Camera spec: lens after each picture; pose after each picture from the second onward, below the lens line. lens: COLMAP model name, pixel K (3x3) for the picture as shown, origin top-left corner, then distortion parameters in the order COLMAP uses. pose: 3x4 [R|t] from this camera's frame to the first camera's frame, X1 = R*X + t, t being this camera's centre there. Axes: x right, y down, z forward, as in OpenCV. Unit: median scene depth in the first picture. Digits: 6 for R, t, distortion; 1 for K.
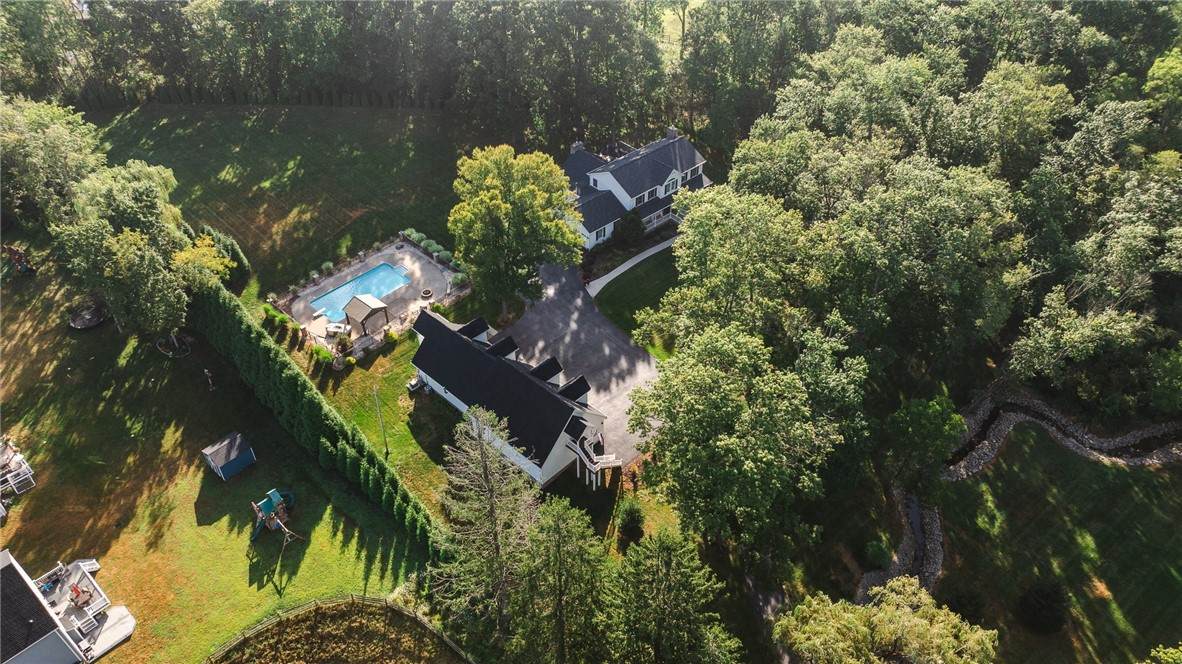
lens RADIAL K [[803.5, 0, 593.8], [0, 803.5, 330.4], [0, 0, 1]] dist [-0.003550, 0.009741]
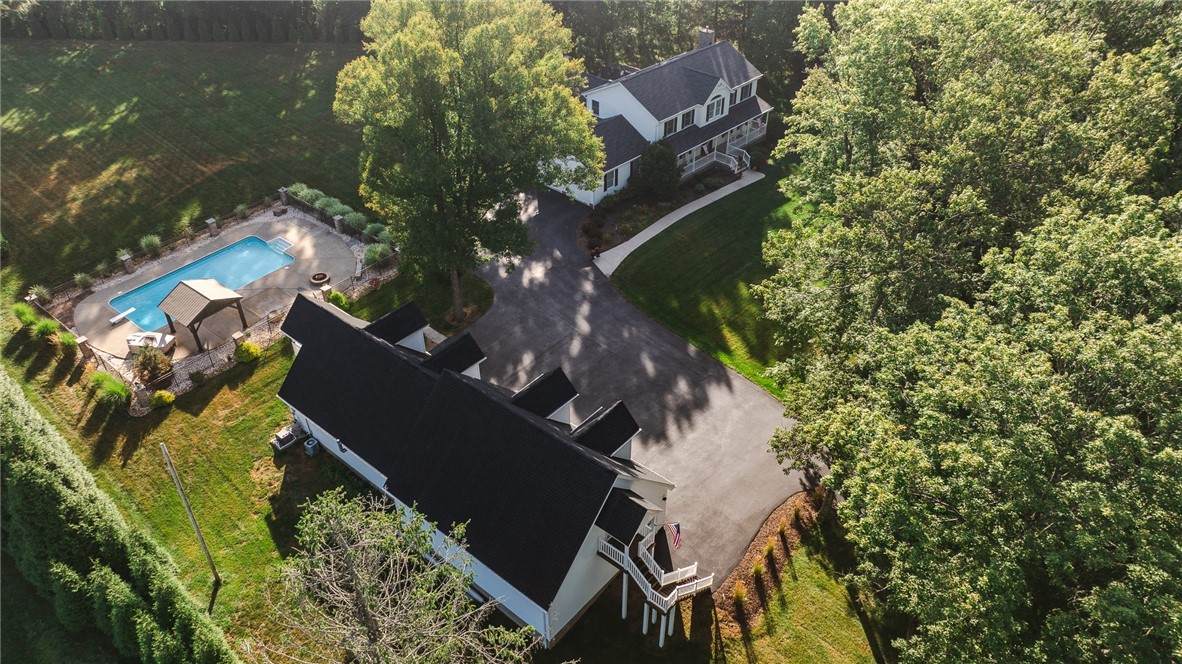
lens RADIAL K [[803.5, 0, 584.5], [0, 803.5, 334.2], [0, 0, 1]] dist [-0.003550, 0.009741]
pose [[0.998343, -0.039550, 0.041792, -0.046091], [0.042022, 0.997313, -0.060005, 0.036680], [-0.039307, 0.061662, 0.997323, 0.432702]]
